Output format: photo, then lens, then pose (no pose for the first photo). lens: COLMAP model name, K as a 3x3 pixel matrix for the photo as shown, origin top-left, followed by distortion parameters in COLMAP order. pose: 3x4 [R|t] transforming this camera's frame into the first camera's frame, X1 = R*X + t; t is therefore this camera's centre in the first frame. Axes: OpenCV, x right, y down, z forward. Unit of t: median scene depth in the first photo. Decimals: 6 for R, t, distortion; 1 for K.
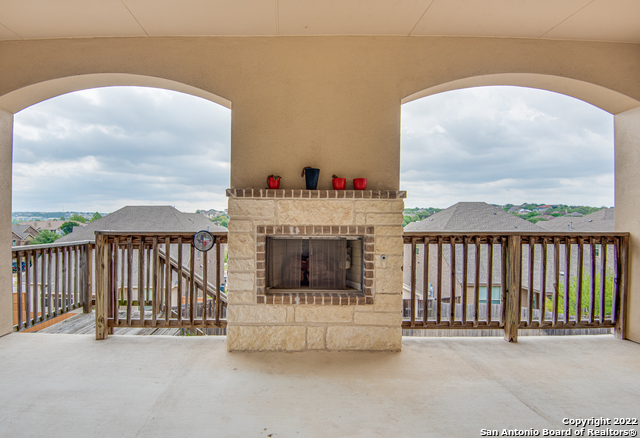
lens RADIAL K [[319.3, 0, 319.6], [0, 319.3, 218.2], [0, 0, 1]] dist [-0.026051, -0.001948]
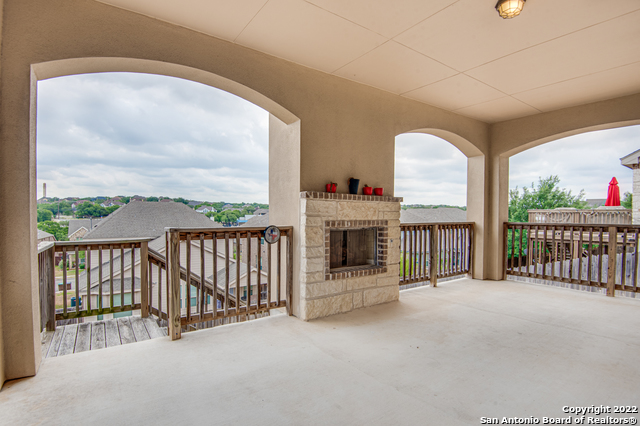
lens RADIAL K [[305.0, 0, 320.0], [0, 305.0, 218.3], [0, 0, 1]] dist [-0.027599, -0.000162]
pose [[0.831946, -0.007067, 0.554812, -0.892542], [-0.003815, 0.999822, 0.018455, -0.009224], [-0.554843, -0.017471, 0.831771, -0.020415]]
